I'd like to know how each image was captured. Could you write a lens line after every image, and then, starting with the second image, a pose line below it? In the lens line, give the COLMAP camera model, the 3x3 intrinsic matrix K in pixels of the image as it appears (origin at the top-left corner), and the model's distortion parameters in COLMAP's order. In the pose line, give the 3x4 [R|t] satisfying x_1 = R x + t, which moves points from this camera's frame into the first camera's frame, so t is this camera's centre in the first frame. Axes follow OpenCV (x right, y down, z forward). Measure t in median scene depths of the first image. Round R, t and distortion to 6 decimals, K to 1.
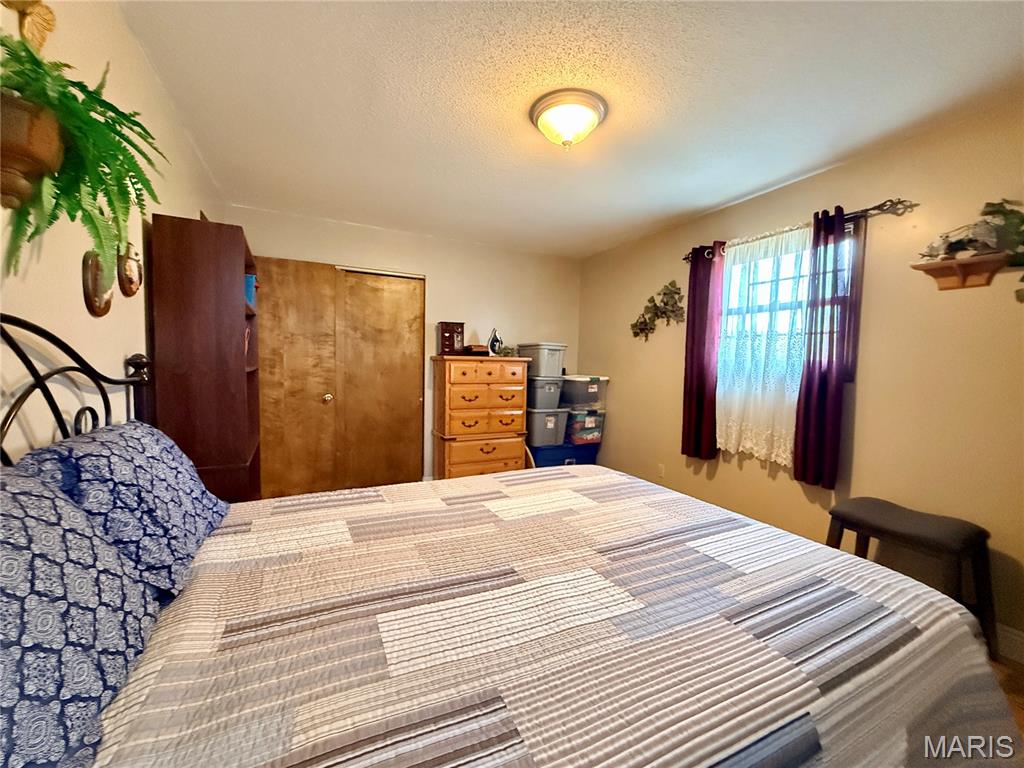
lens RADIAL K [[409.0, 0, 509.9], [0, 409.0, 383.7], [0, 0, 1]] dist [-0.000048, 0.000223]
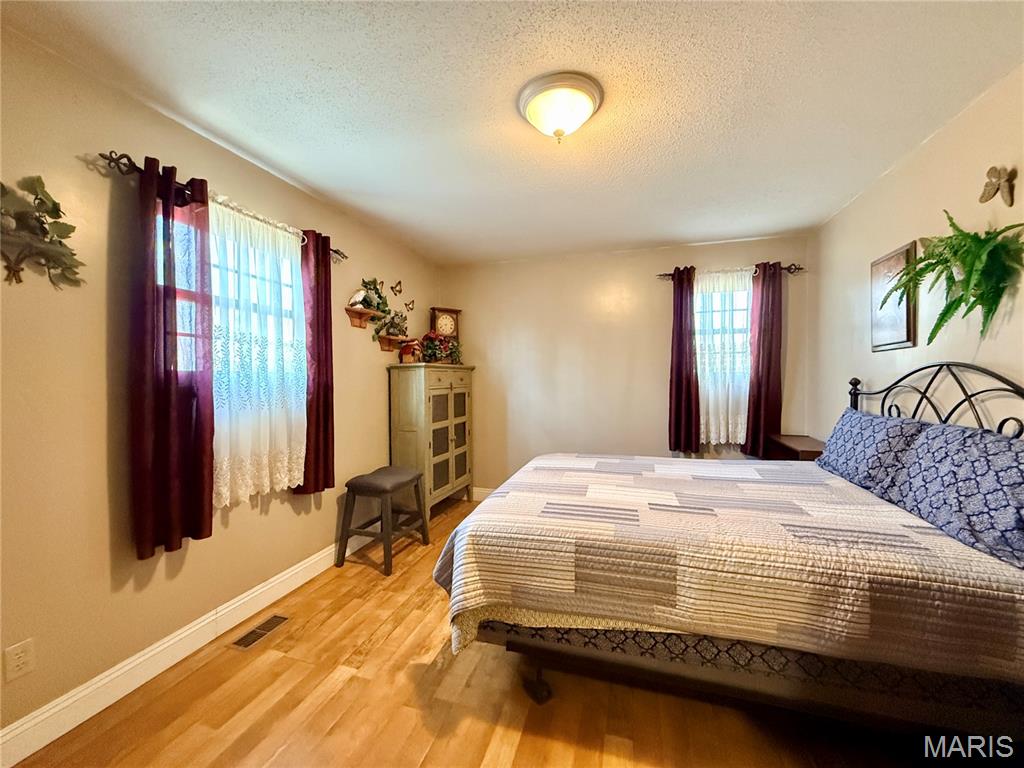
lens RADIAL K [[409.0, 0, 509.9], [0, 409.0, 383.7], [0, 0, 1]] dist [-0.000048, 0.000223]
pose [[-0.724706, -0.027128, 0.688524, -0.405186], [0.025437, 0.997490, 0.066074, -0.104887], [-0.688588, 0.065398, -0.722197, 1.718269]]
